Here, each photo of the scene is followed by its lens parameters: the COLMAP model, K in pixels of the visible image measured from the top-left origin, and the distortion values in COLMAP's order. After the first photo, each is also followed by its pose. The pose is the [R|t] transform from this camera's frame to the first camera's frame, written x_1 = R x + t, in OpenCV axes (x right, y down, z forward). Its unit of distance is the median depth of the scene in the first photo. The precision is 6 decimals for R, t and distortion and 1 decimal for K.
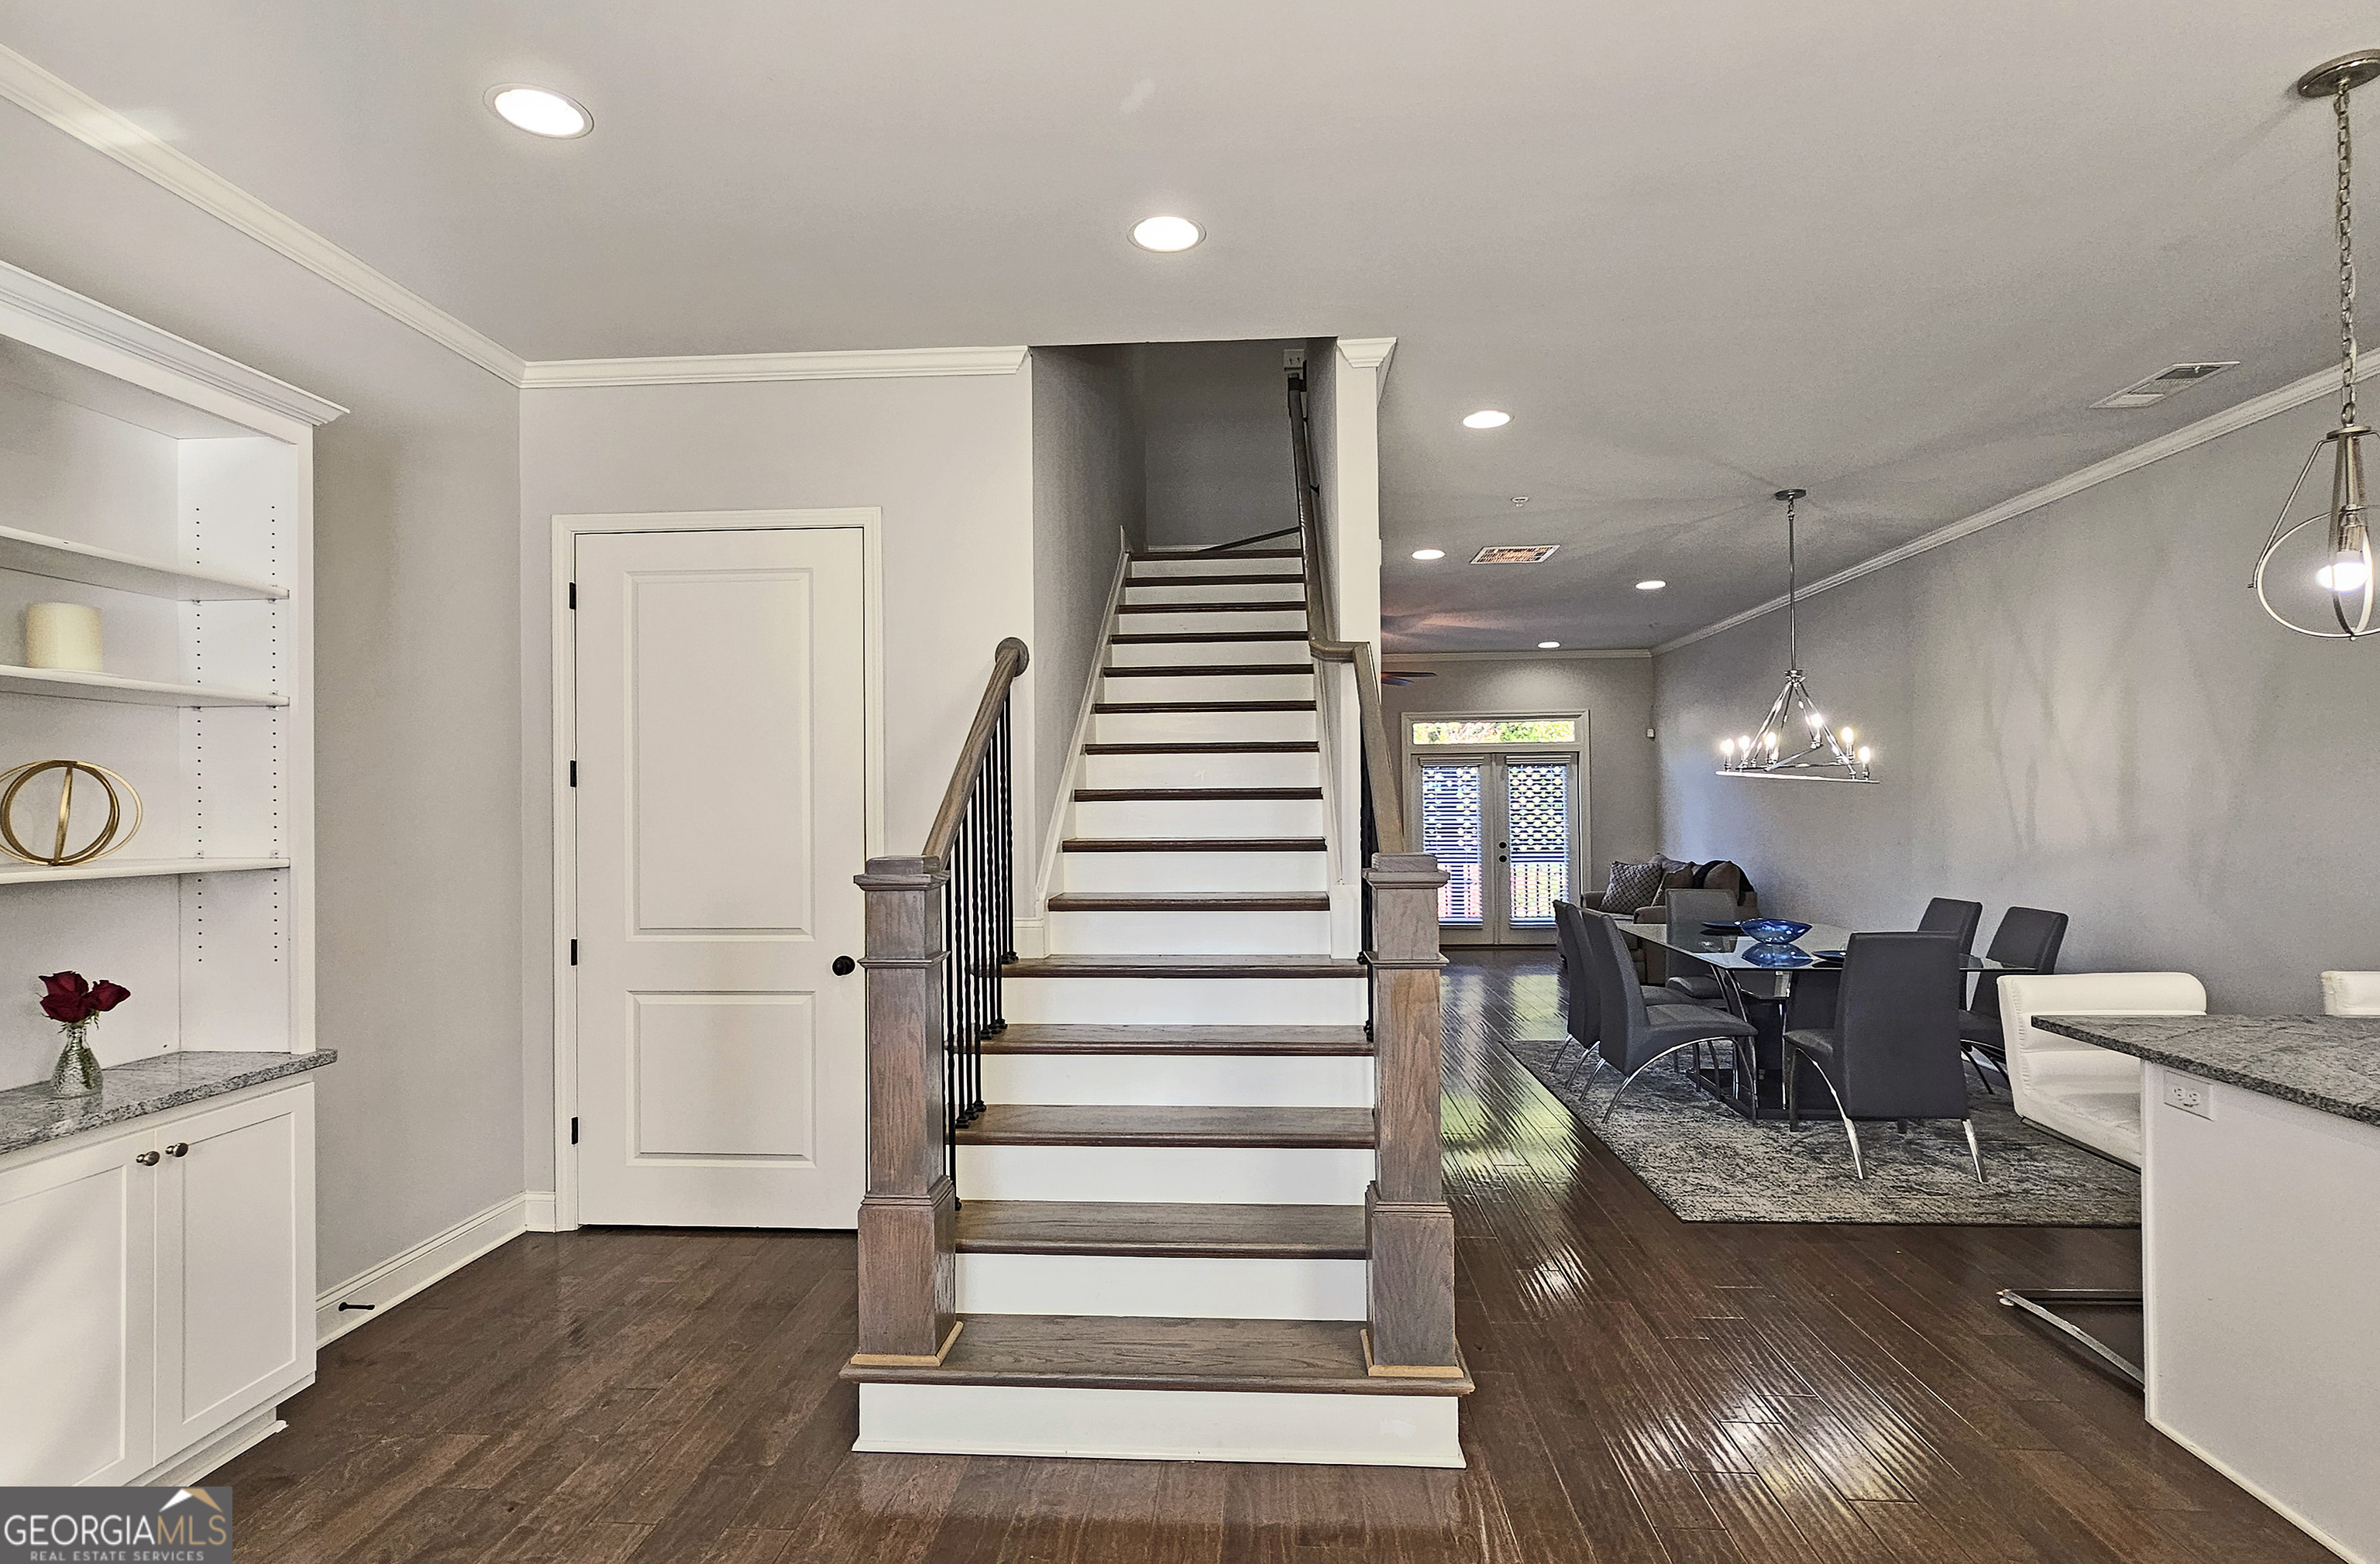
lens RADIAL K [[1126.0, 0, 1190.8], [0, 1126.0, 790.4], [0, 0, 1]] dist [0.001797, 0.000846]
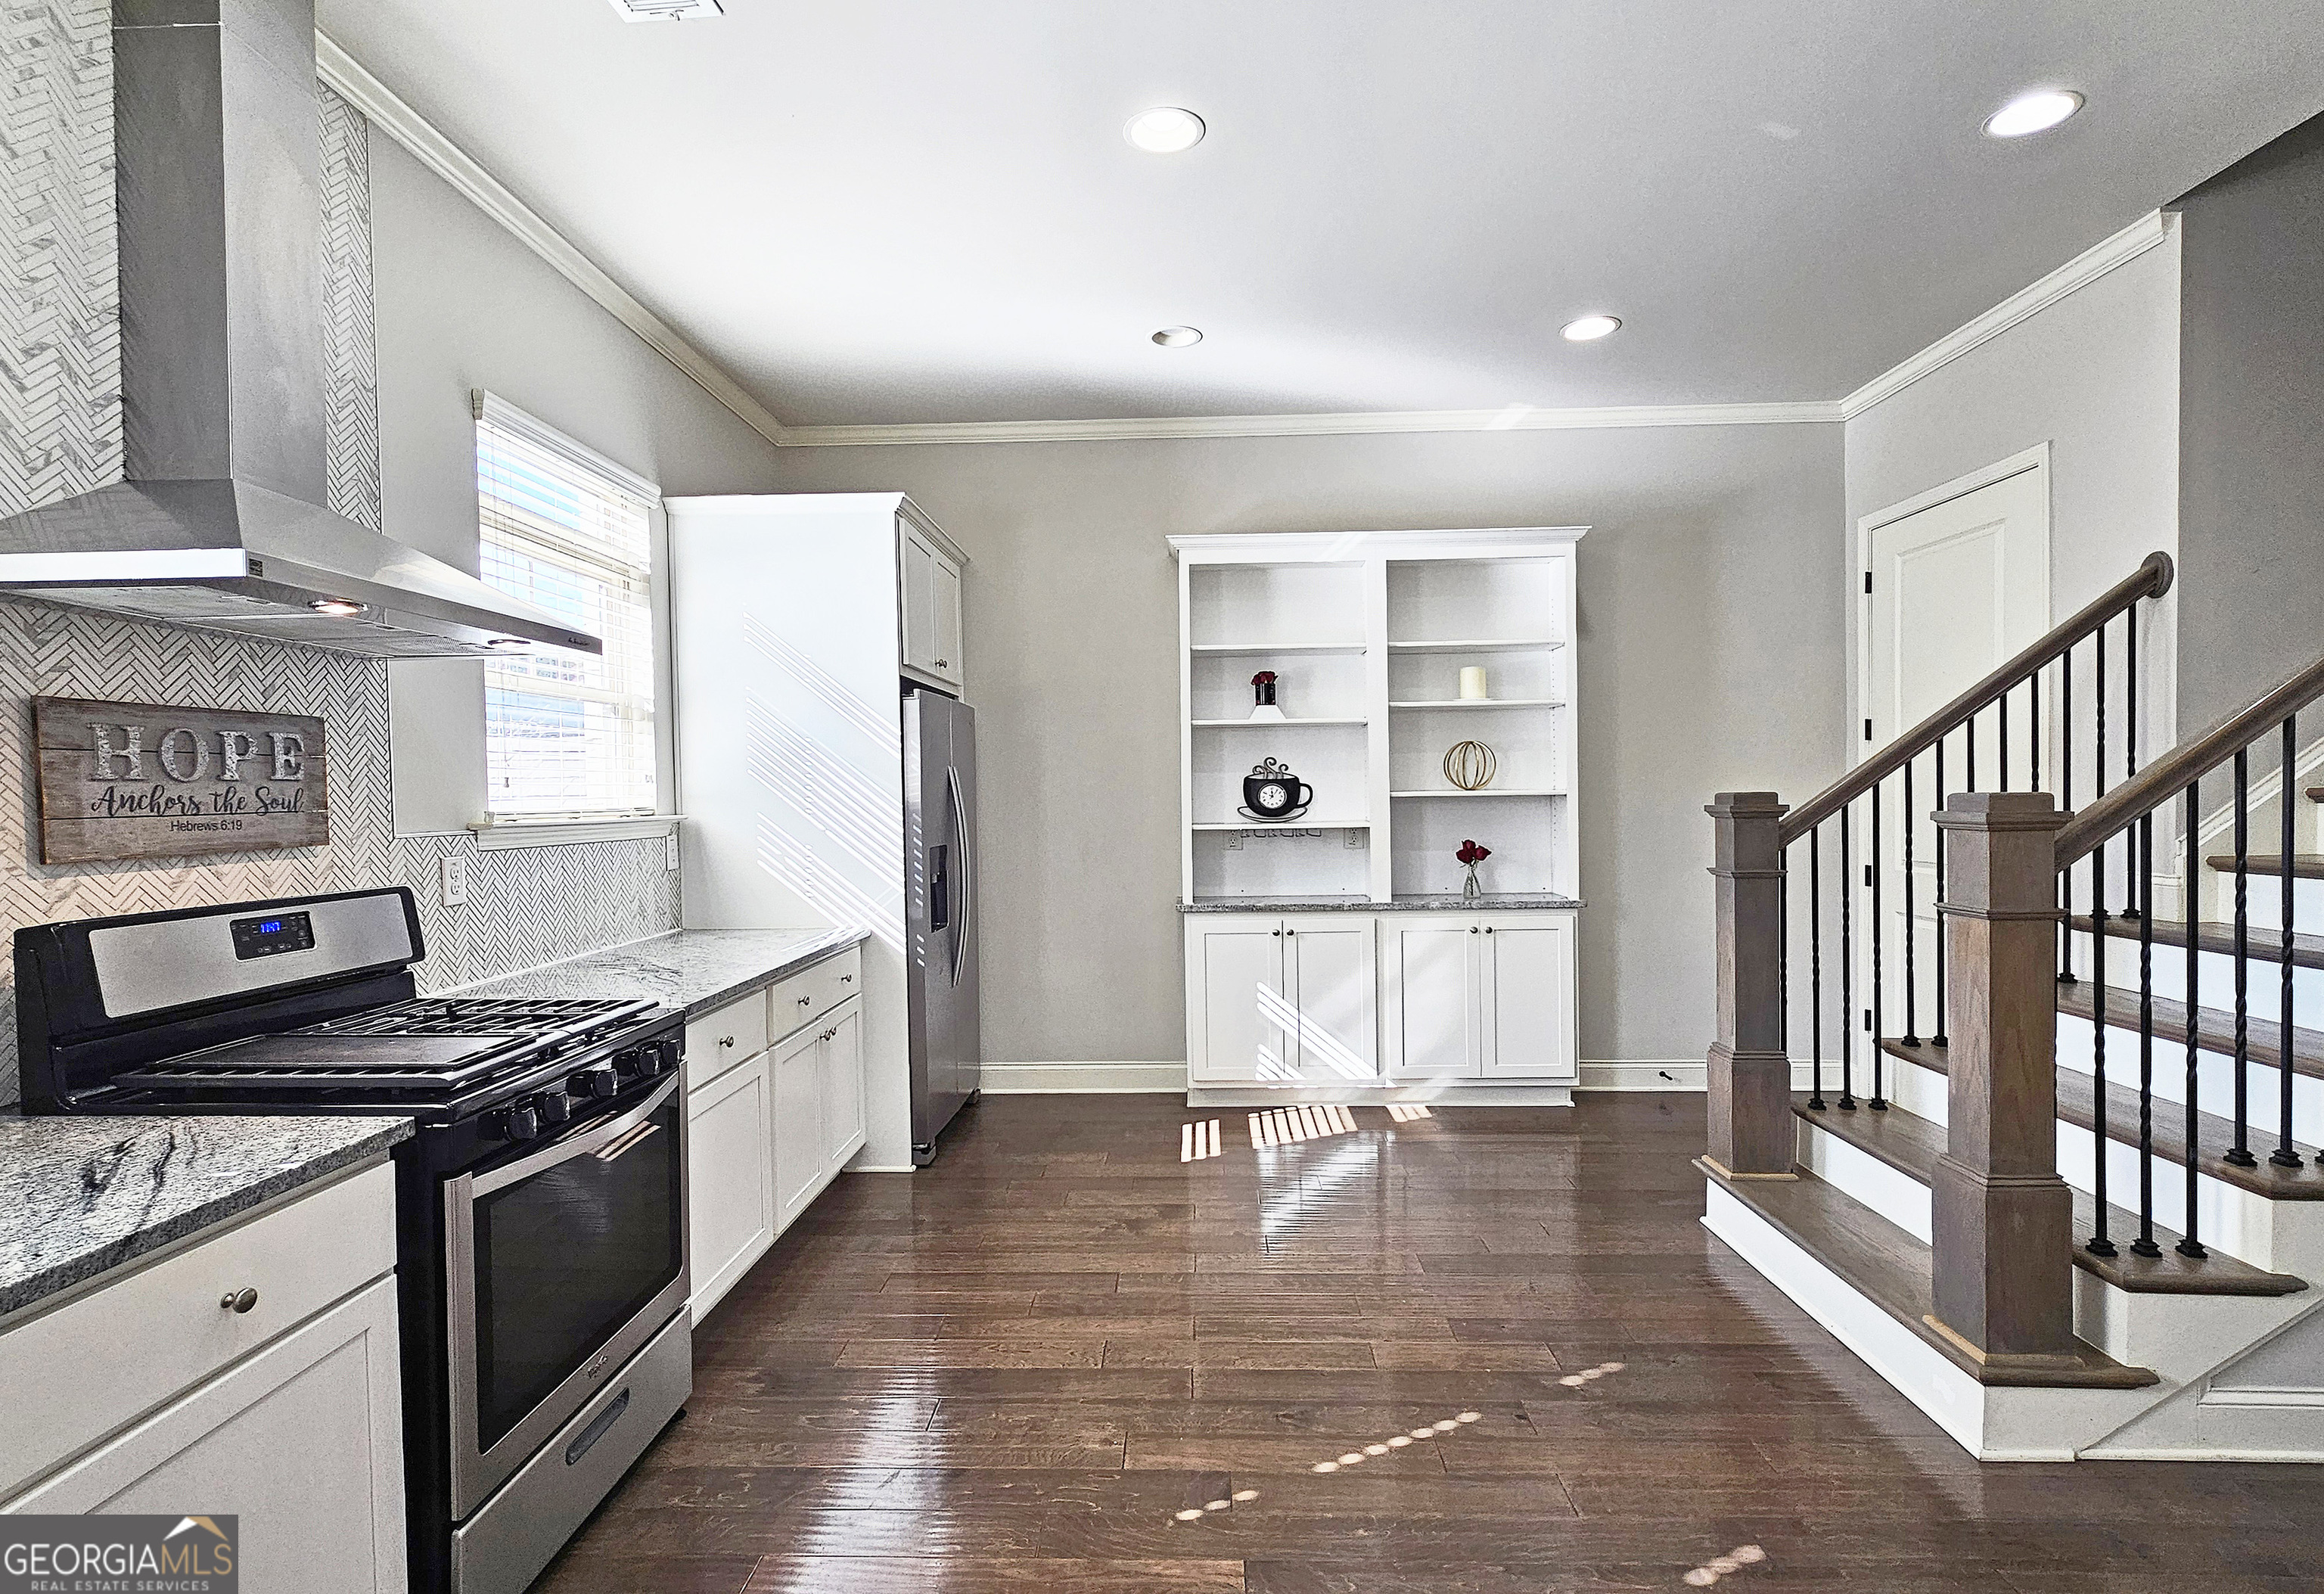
lens RADIAL K [[1117.1, 0, 1156.5], [0, 1117.1, 802.4], [0, 0, 1]] dist [-0.004824, -0.000941]
pose [[0.060039, 0.019591, -0.998004, 1.006370], [0.030414, 0.999307, 0.021446, 0.023556], [0.997733, -0.031640, 0.059402, 0.268362]]
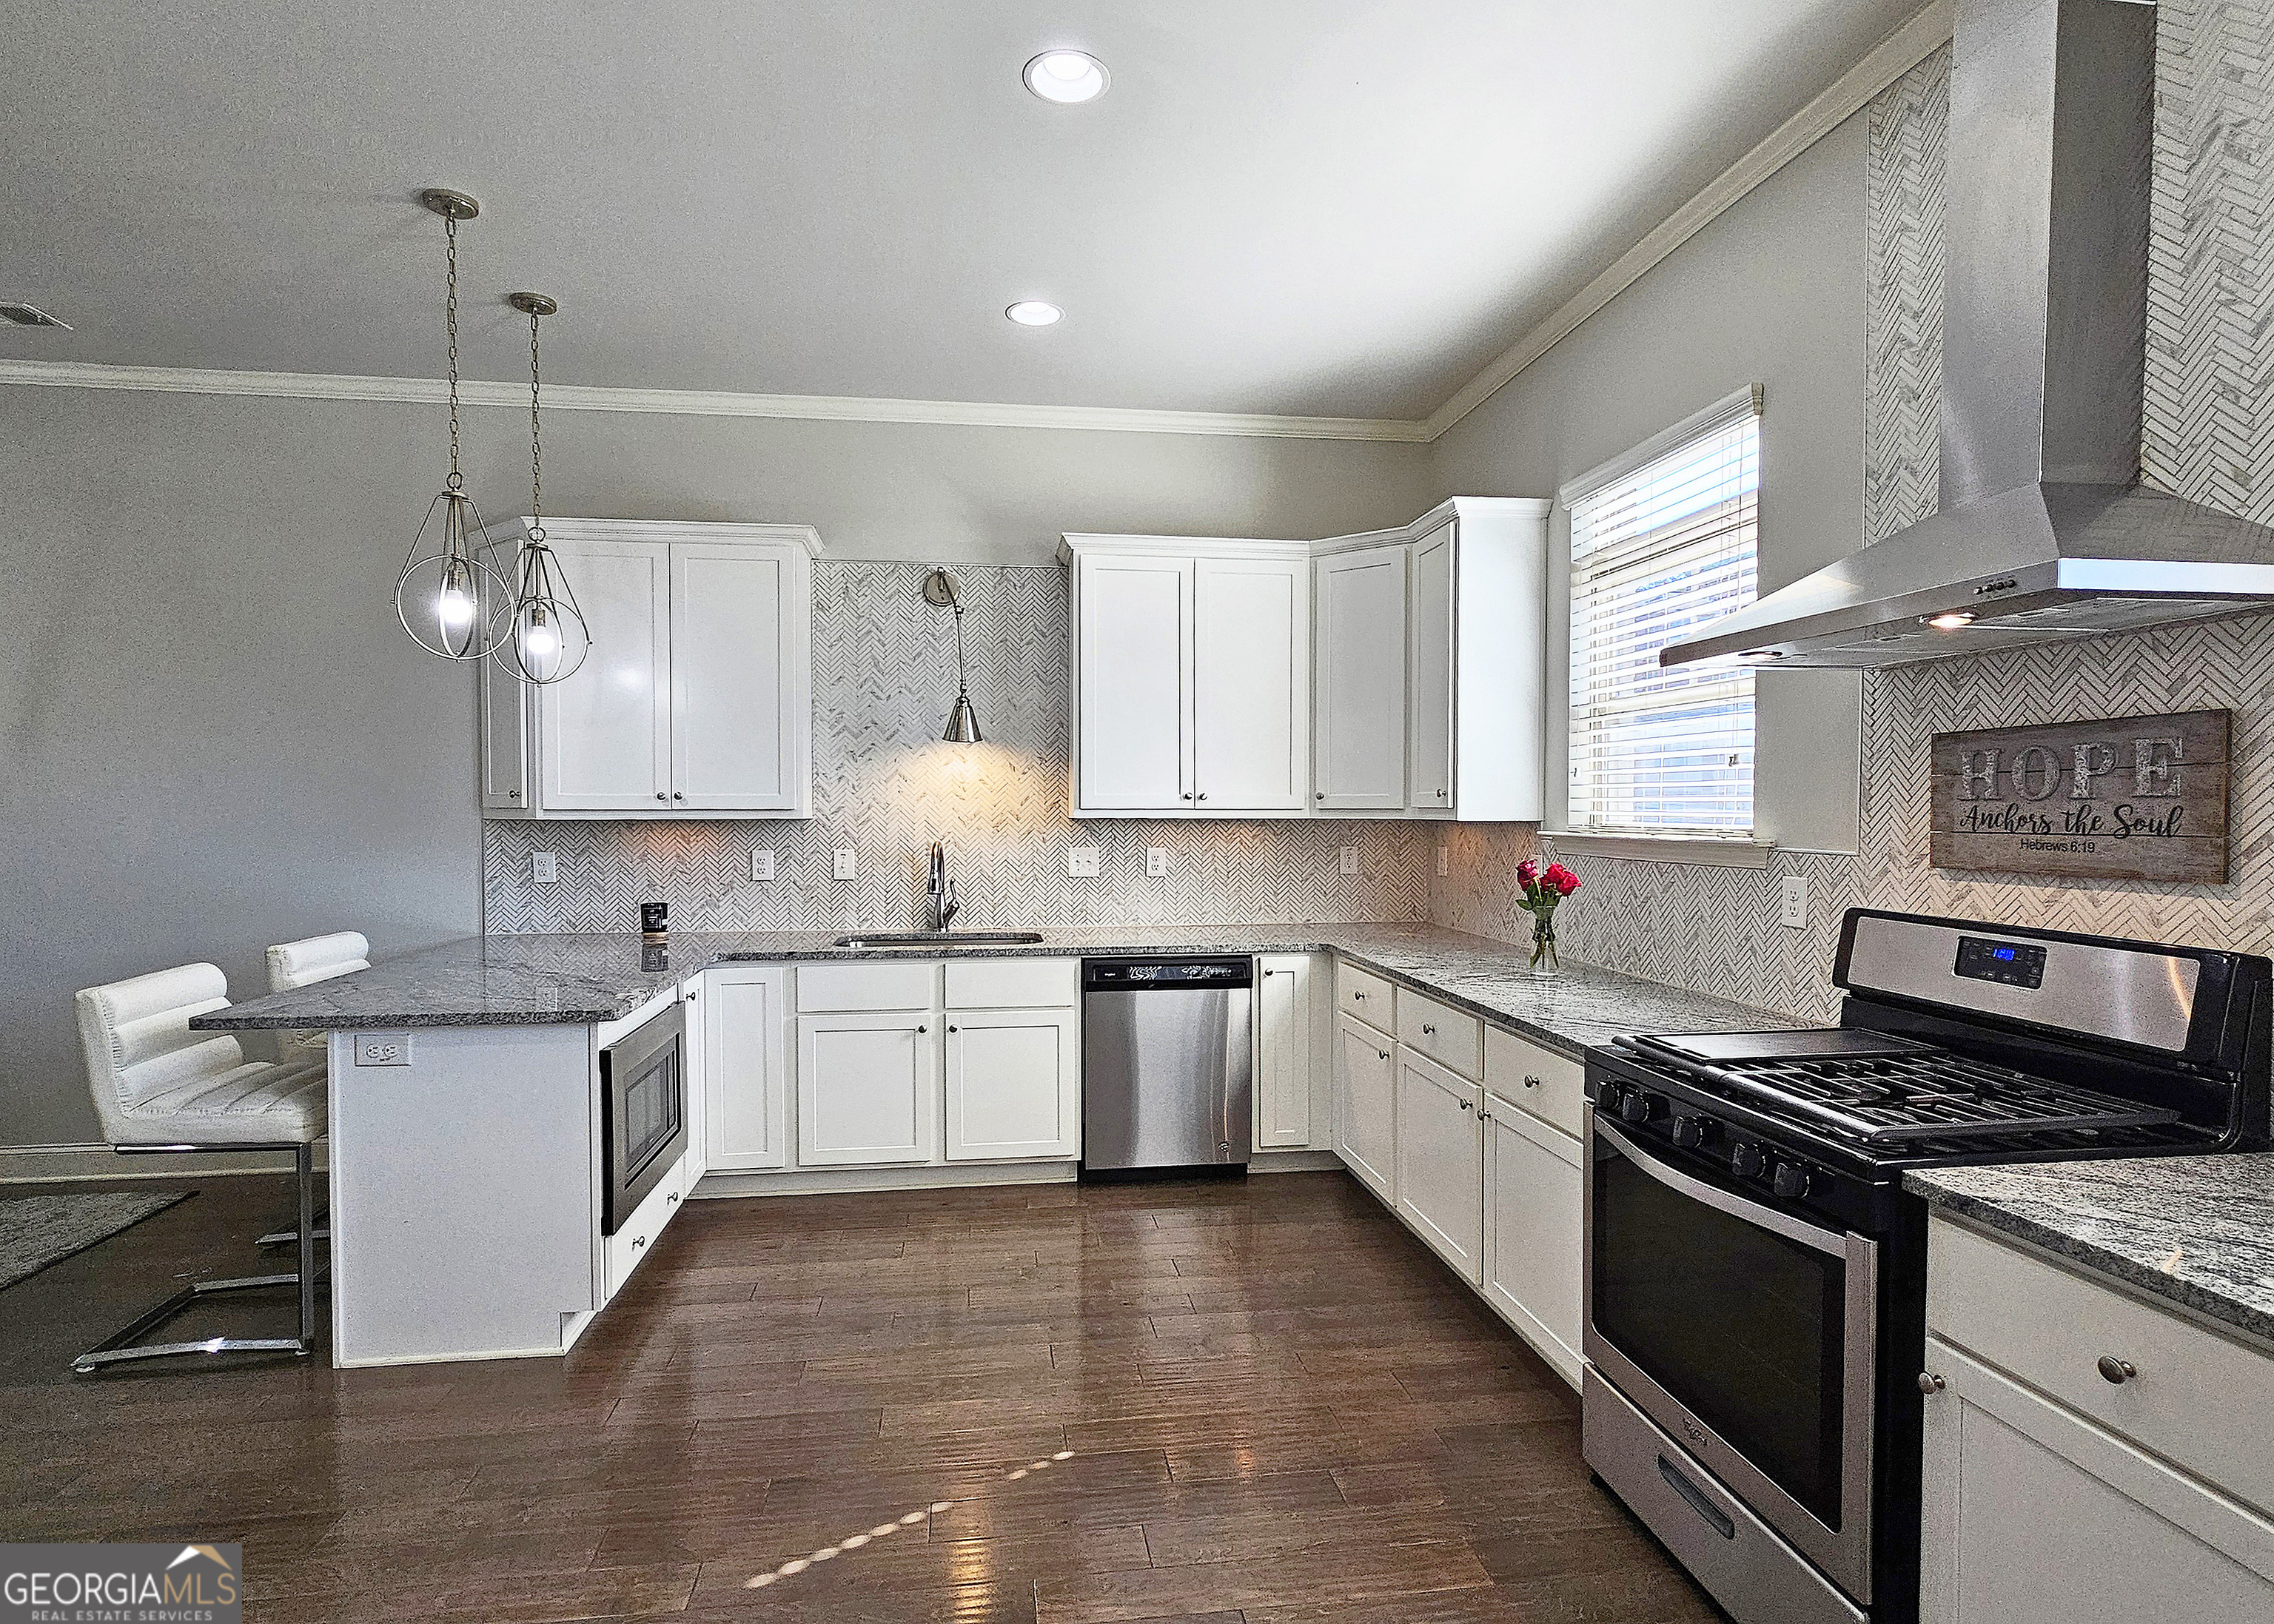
lens RADIAL K [[1158.2, 0, 1134.5], [0, 1158.2, 845.0], [0, 0, 1]] dist [-0.004587, -0.000618]
pose [[-0.216687, -0.020193, 0.976032, -0.303467], [-0.012393, 0.999762, 0.017933, 0.029049], [-0.976162, -0.008210, -0.216886, 0.409489]]
